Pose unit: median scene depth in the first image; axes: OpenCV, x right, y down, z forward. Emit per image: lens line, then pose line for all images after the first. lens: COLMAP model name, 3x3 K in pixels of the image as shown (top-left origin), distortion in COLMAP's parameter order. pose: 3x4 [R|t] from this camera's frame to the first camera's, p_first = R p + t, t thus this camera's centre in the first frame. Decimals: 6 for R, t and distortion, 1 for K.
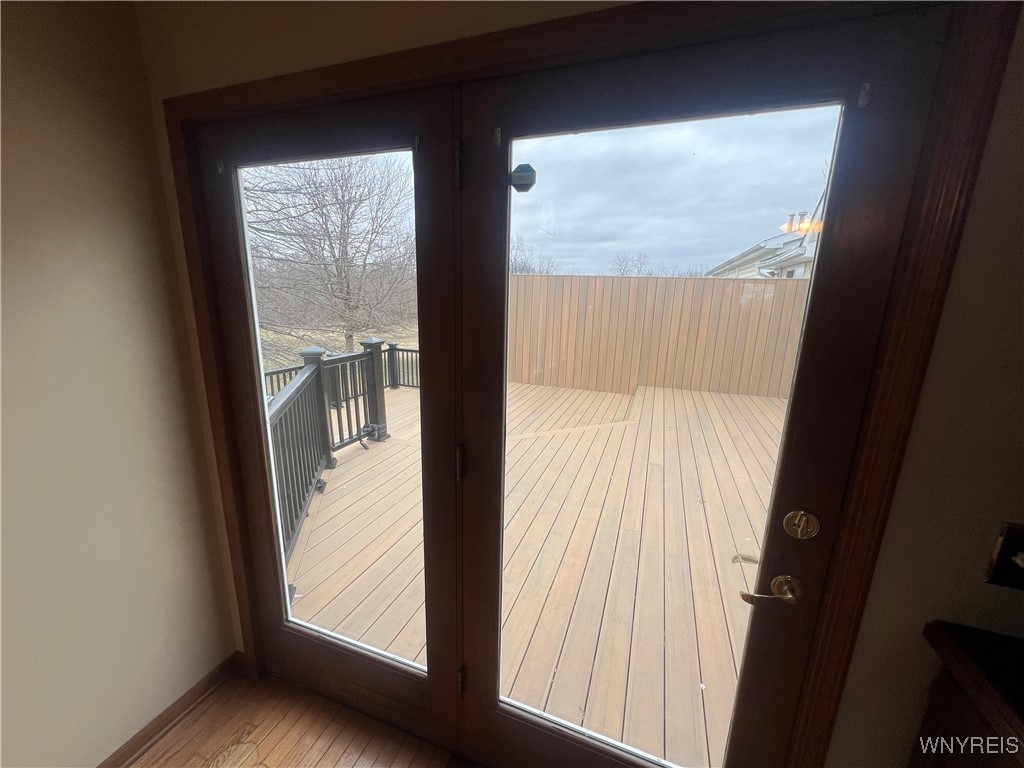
lens RADIAL K [[408.2, 0, 509.7], [0, 408.2, 384.6], [0, 0, 1]] dist [0.001188, -0.000133]
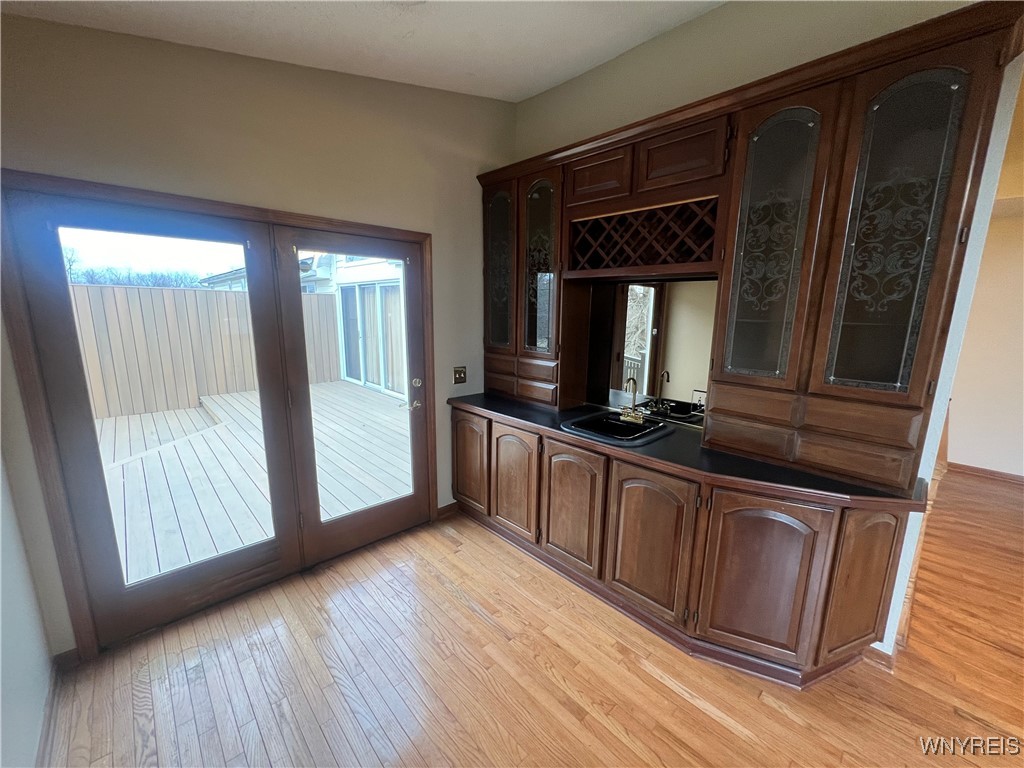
lens RADIAL K [[408.2, 0, 508.3], [0, 408.2, 385.3], [0, 0, 1]] dist [0.001188, -0.000133]
pose [[0.442304, -0.186021, 0.877361, -1.152723], [0.197941, 0.974378, 0.106803, 0.099900], [-0.874749, 0.126427, 0.467793, -0.731706]]
